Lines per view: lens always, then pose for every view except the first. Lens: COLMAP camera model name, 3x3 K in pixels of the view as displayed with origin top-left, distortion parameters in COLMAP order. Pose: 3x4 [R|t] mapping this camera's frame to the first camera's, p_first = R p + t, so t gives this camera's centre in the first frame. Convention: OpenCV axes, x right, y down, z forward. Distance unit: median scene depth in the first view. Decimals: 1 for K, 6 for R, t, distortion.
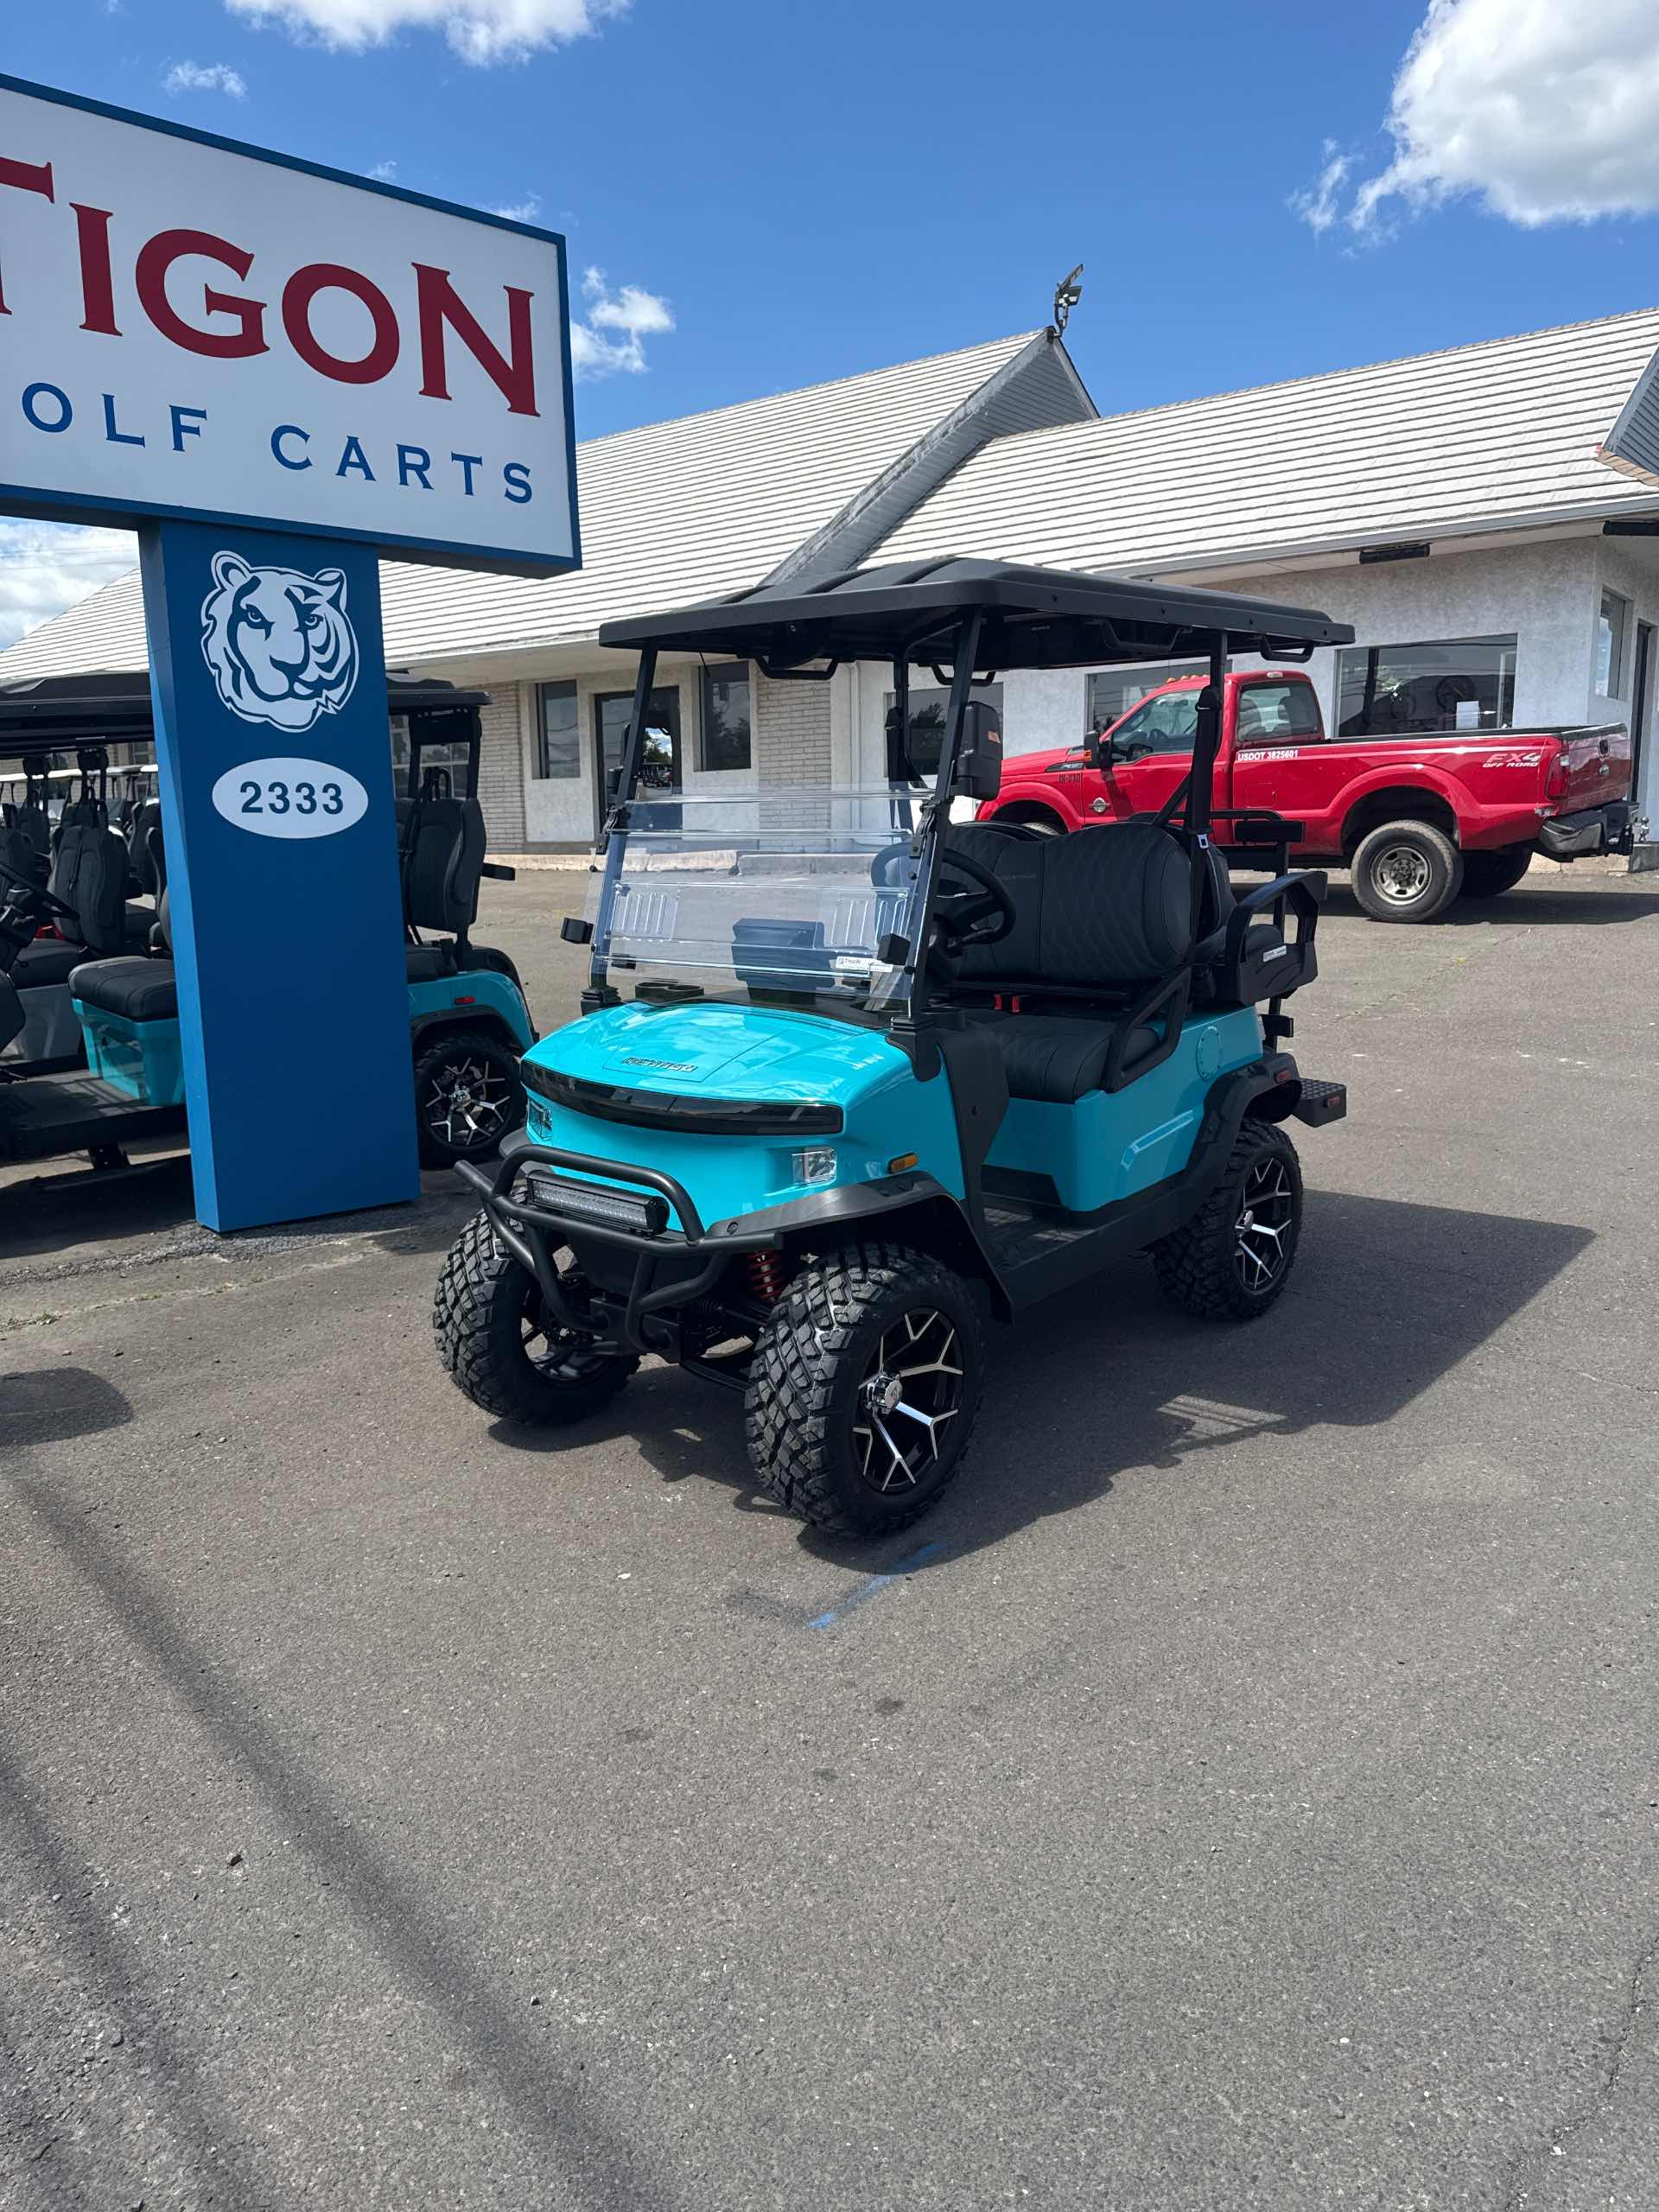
lens RADIAL K [[1470.6, 0, 829.5], [0, 1470.6, 1106.0], [0, 0, 1]] dist [0.001735, -0.004053]
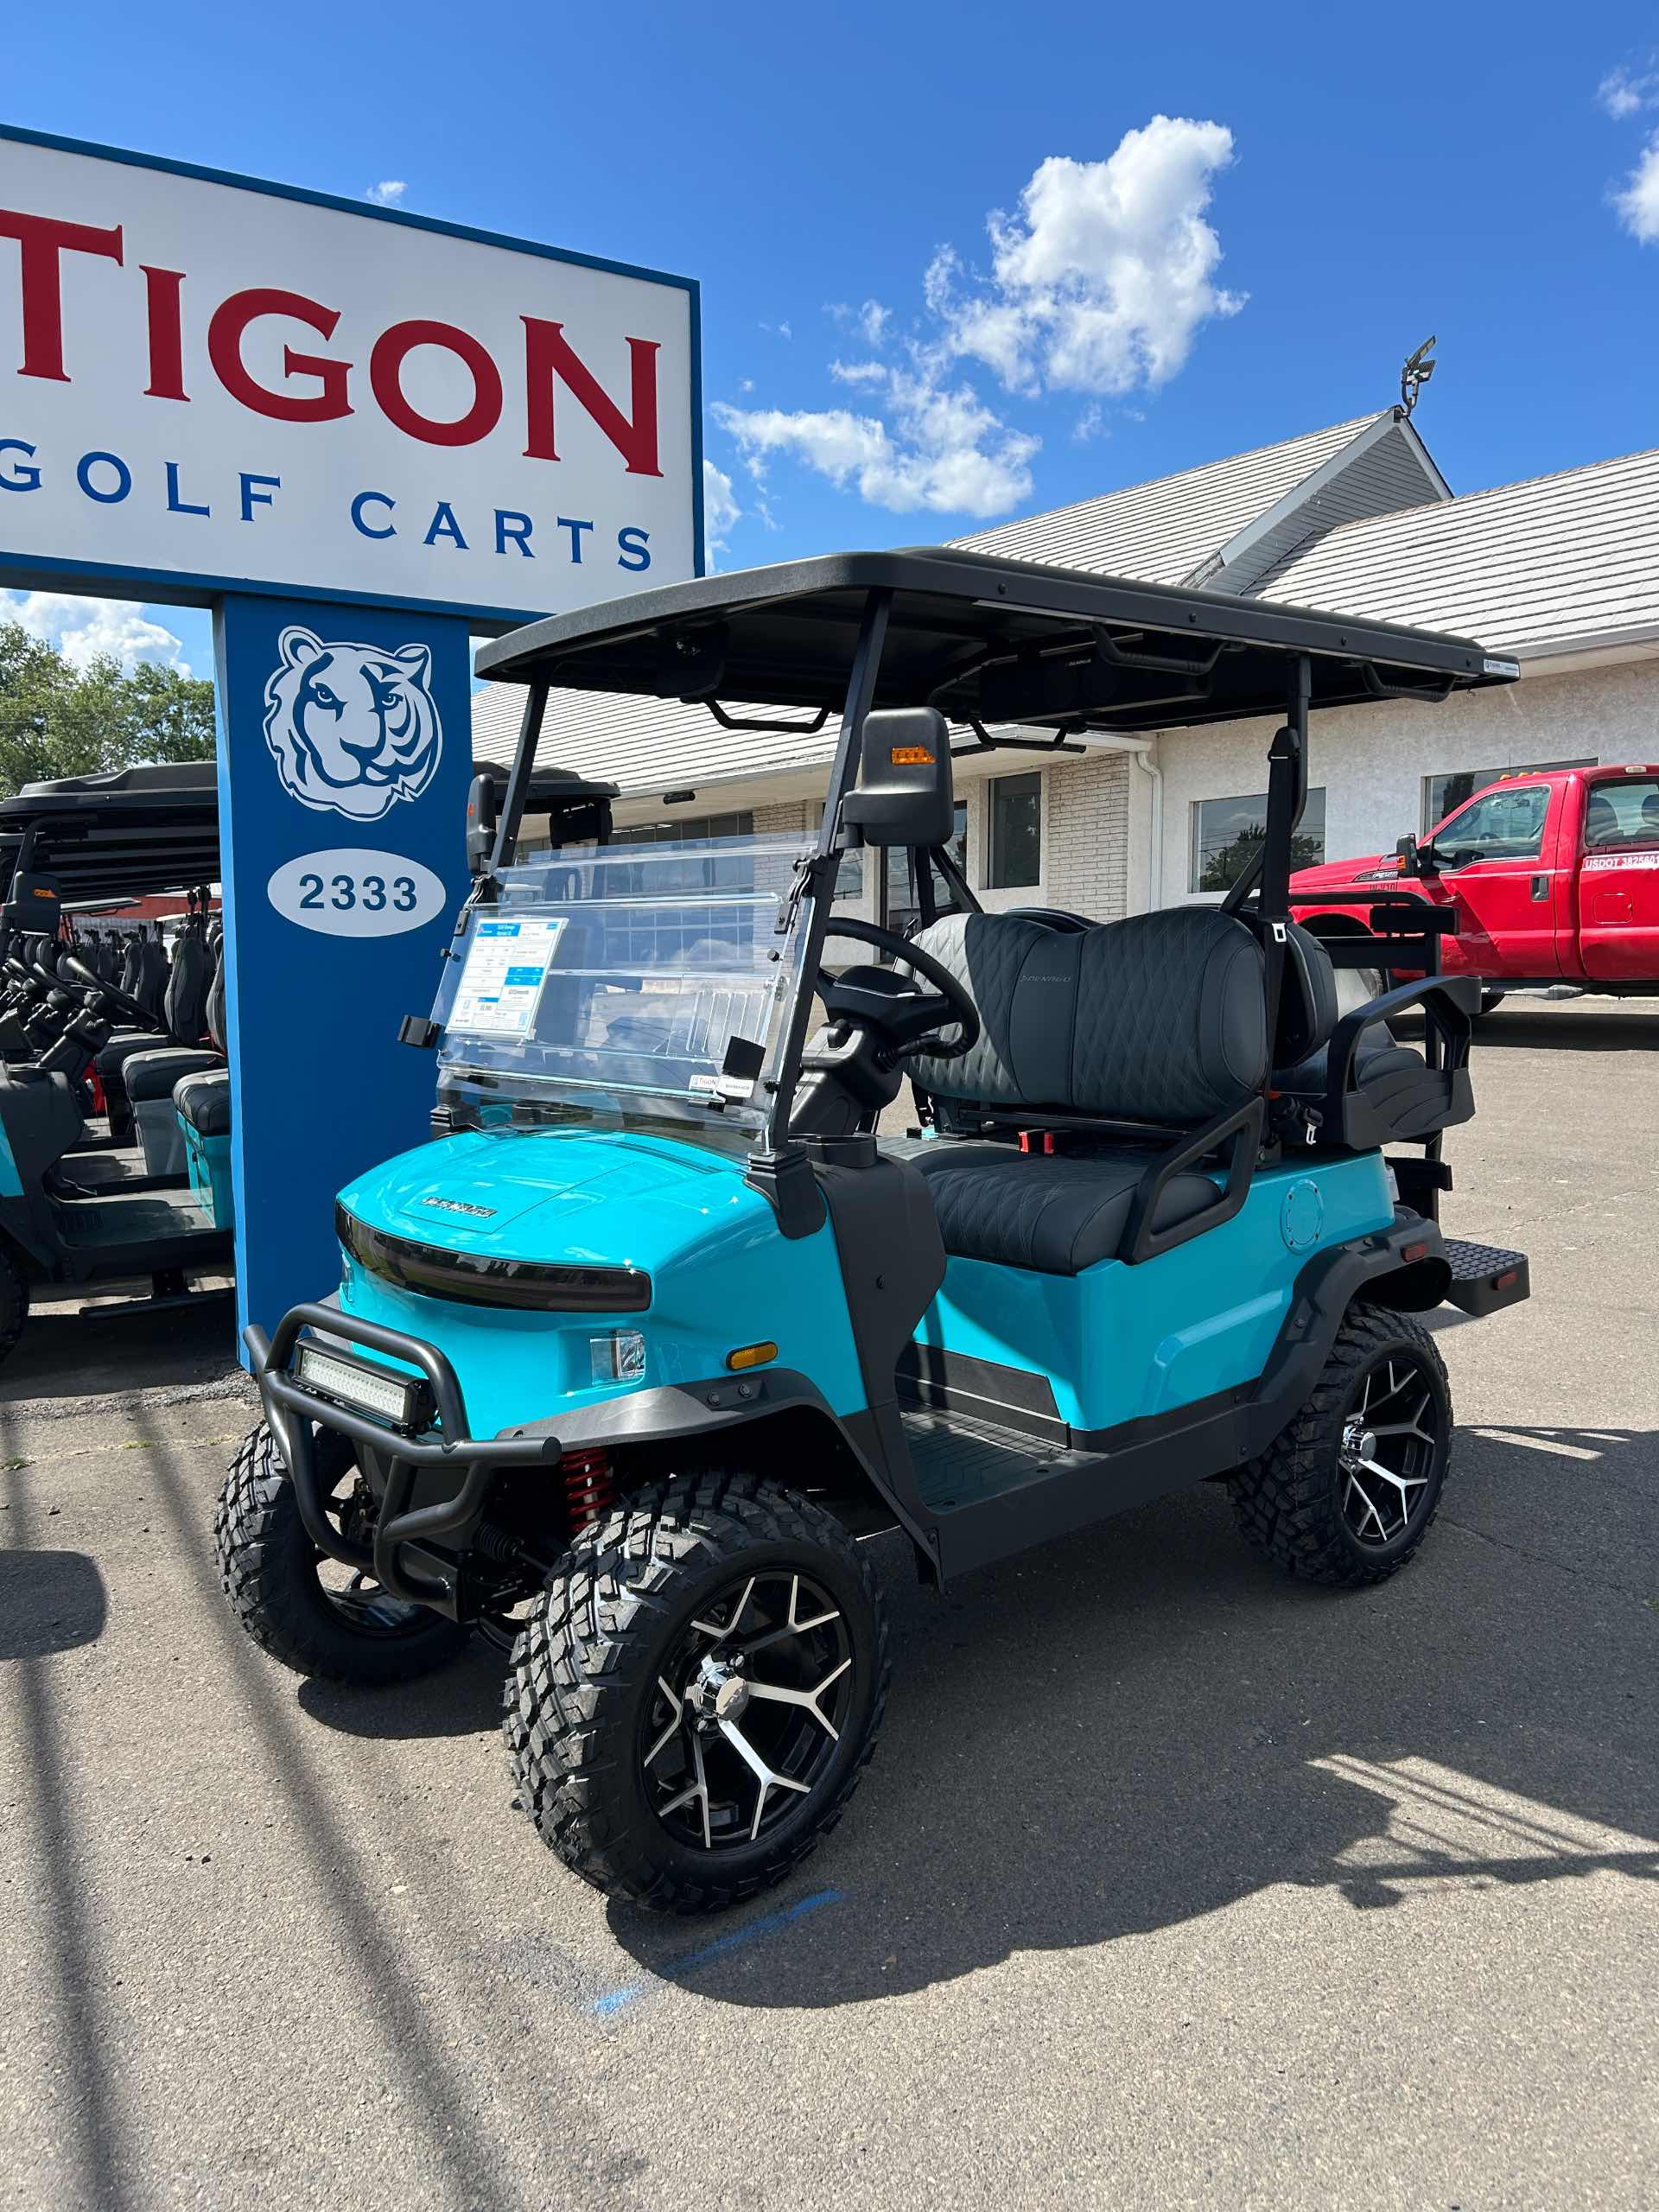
lens RADIAL K [[1580.5, 0, 842.6], [0, 1580.5, 1116.0], [0, 0, 1]] dist [0.014740, -0.005841]
pose [[0.980018, 0.025286, -0.197293, 0.122637], [-0.042216, 0.995731, -0.082086, -0.006002], [0.194375, 0.088775, 0.976902, 0.122756]]
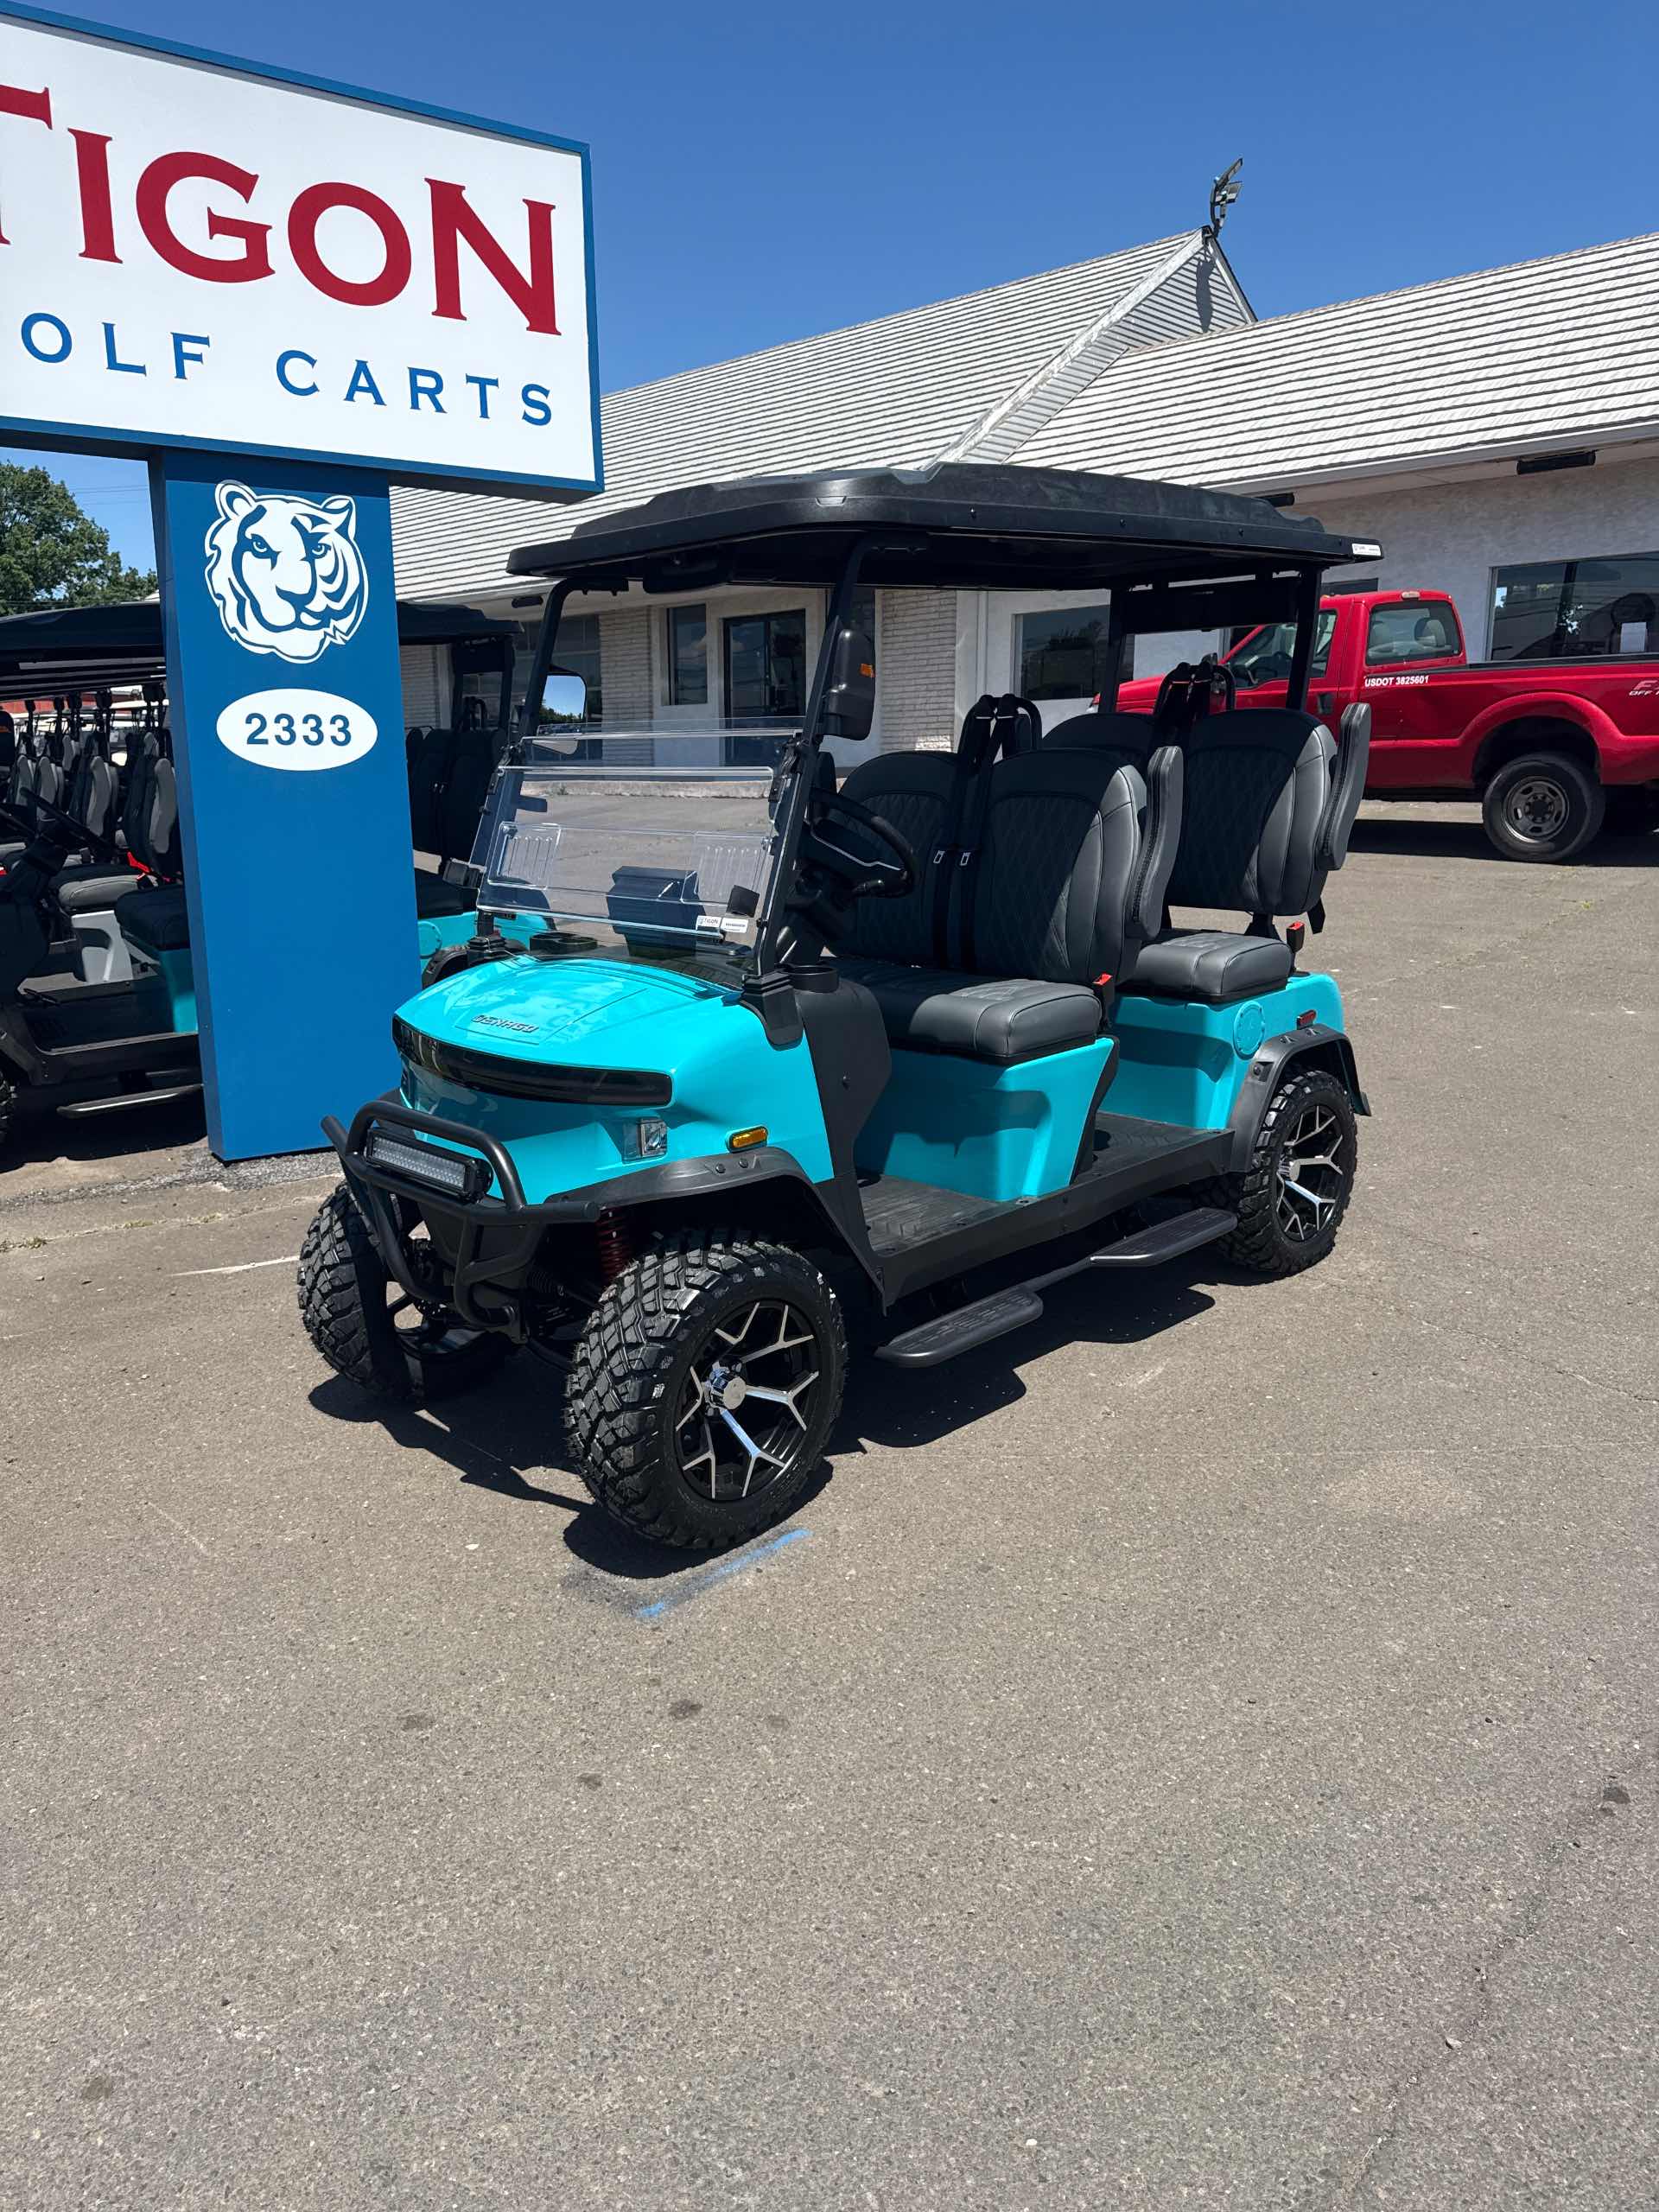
lens RADIAL K [[1475.4, 0, 816.2], [0, 1475.4, 1082.7], [0, 0, 1]] dist [0.000533, -0.002520]
pose [[0.994019, 0.028802, -0.105338, 0.097345], [-0.025295, 0.999085, 0.034480, -0.013691], [0.106234, -0.031609, 0.993839, 0.035422]]
